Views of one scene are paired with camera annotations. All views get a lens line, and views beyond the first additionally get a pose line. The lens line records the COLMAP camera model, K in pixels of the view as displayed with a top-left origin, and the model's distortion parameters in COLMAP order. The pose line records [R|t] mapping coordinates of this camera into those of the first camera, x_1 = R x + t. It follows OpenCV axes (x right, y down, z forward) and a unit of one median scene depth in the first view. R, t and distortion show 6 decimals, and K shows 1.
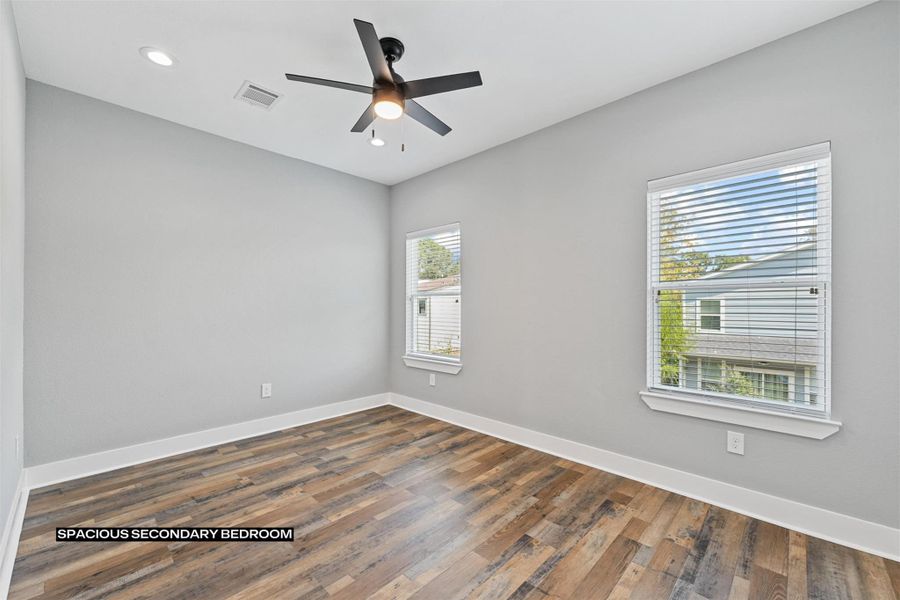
lens RADIAL K [[363.9, 0, 448.1], [0, 363.9, 303.3], [0, 0, 1]] dist [0.000332, -0.000687]
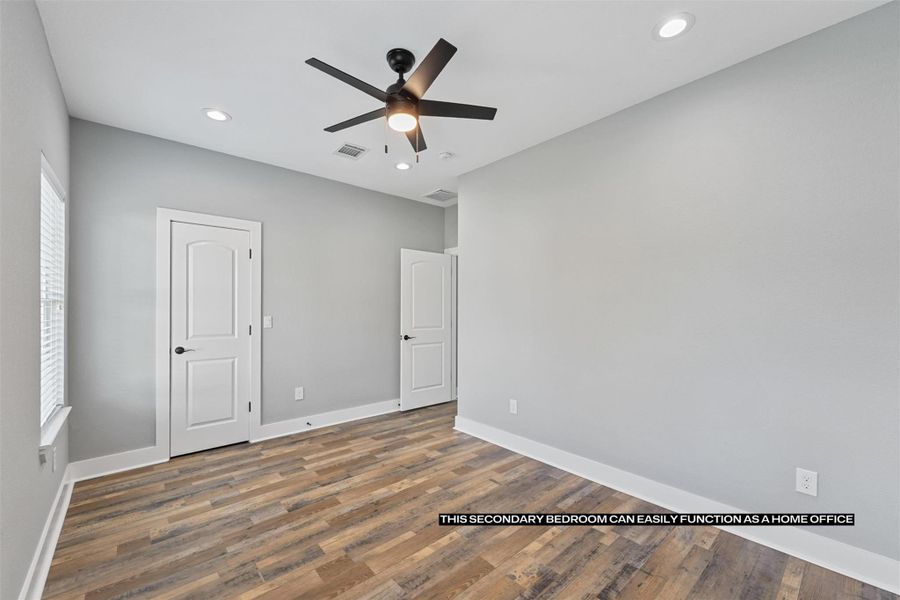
lens RADIAL K [[363.9, 0, 448.1], [0, 363.9, 303.3], [0, 0, 1]] dist [0.000332, -0.000687]
pose [[-0.996534, -0.003318, 0.083124, -0.366467], [-0.005056, 0.999773, -0.020701, -0.025011], [-0.083037, -0.021050, -0.996324, 1.959383]]
